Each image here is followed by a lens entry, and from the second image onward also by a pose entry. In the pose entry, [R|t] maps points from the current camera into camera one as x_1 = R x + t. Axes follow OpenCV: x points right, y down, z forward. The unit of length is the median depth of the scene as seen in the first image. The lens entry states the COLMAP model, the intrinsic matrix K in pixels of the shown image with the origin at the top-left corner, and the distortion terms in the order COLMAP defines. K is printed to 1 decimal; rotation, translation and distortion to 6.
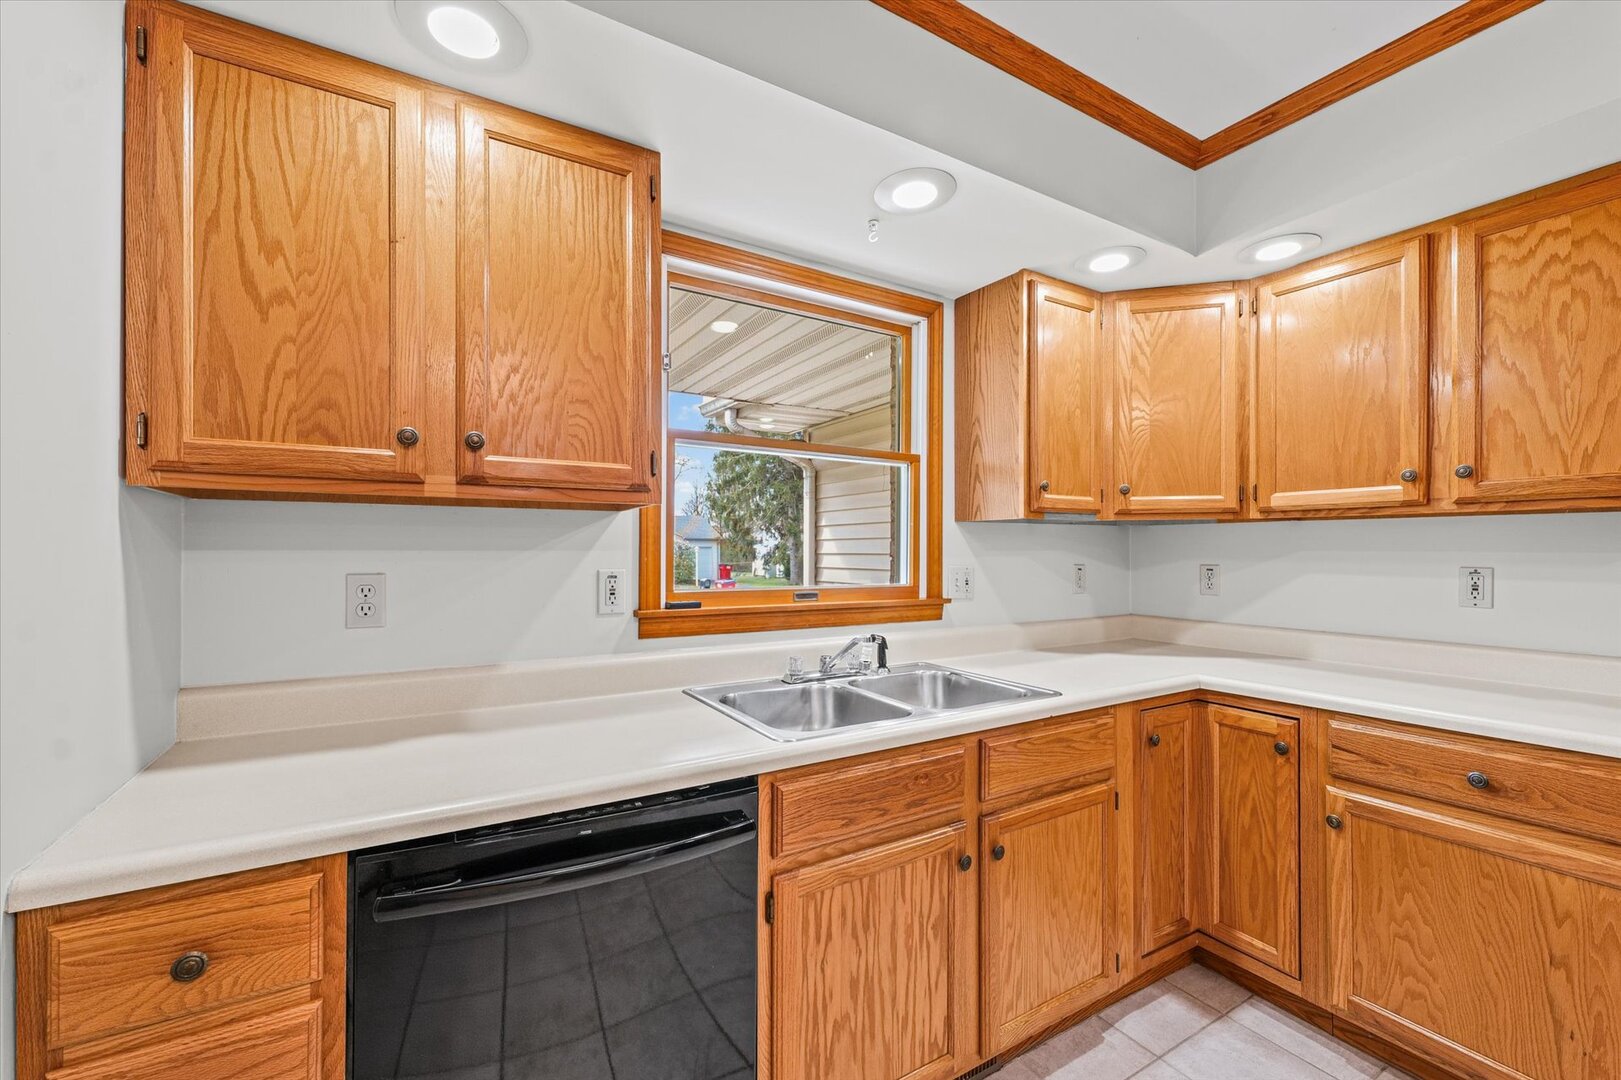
lens RADIAL K [[673.3, 0, 810.2], [0, 673.3, 545.9], [0, 0, 1]] dist [0.001158, 0.000115]
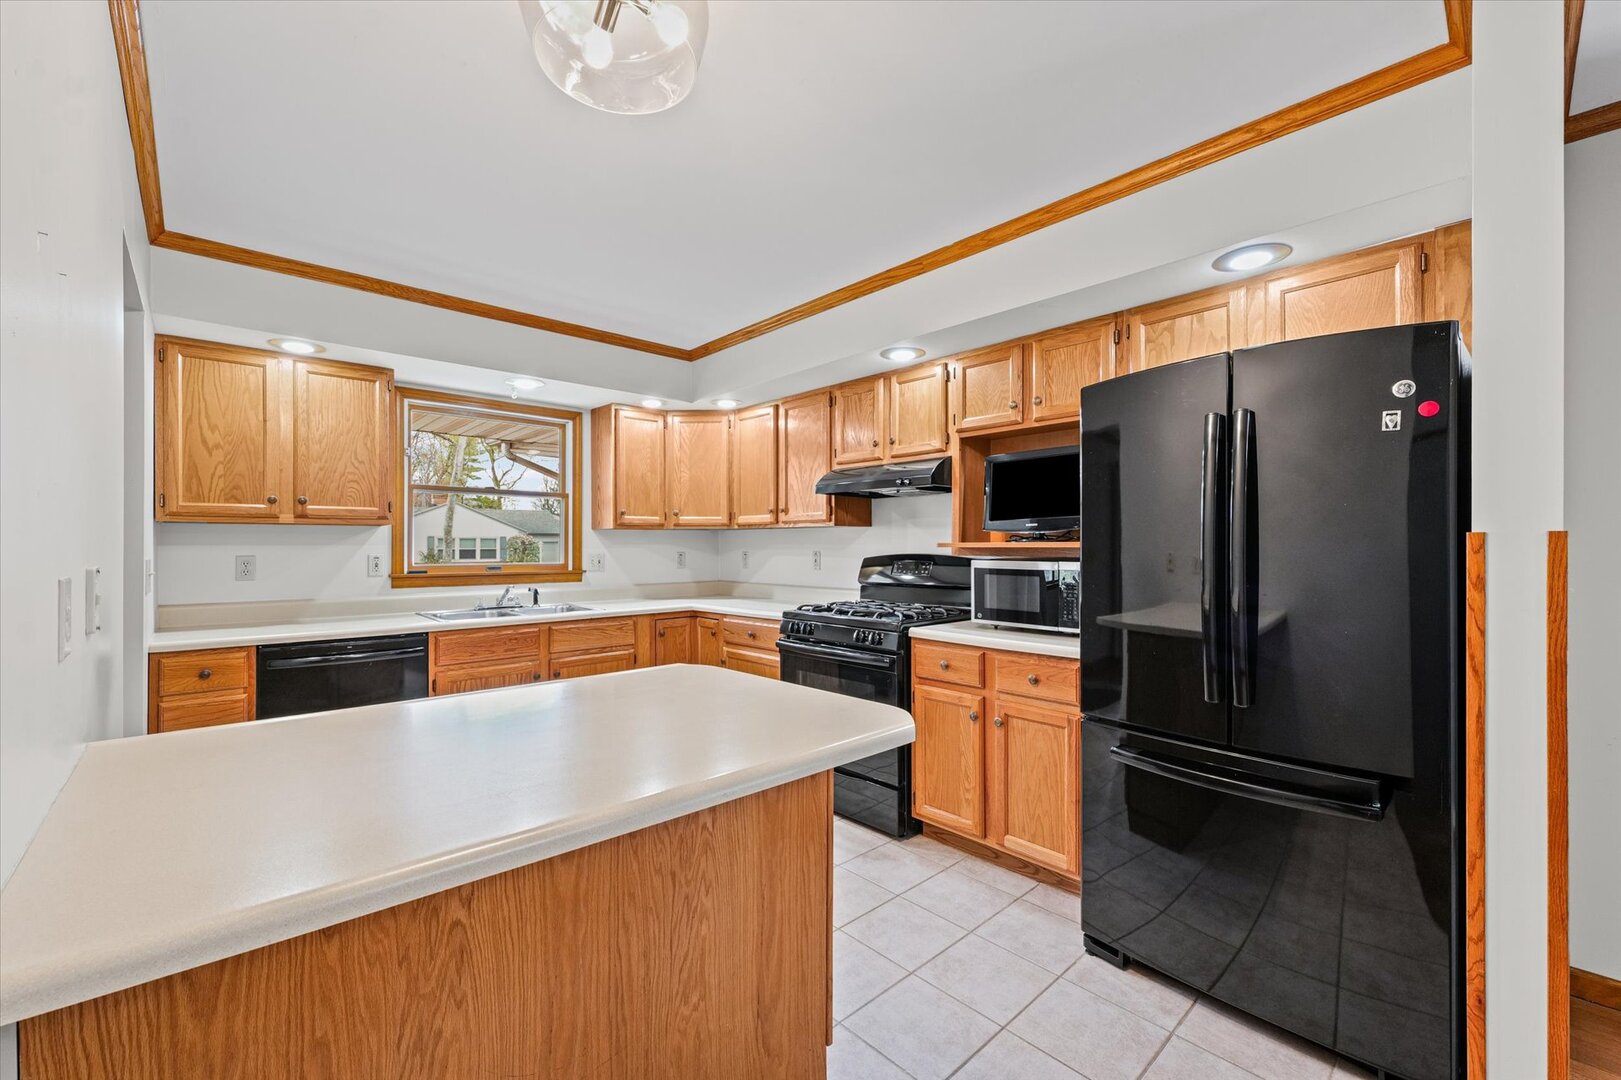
lens RADIAL K [[669.3, 0, 810.5], [0, 669.3, 540.0], [0, 0, 1]] dist [0.000021, -0.000060]
pose [[0.979679, -0.001660, 0.200564, 0.699554], [0.001796, 0.999998, -0.000499, -0.006311], [-0.200562, 0.000849, 0.979681, -1.490578]]
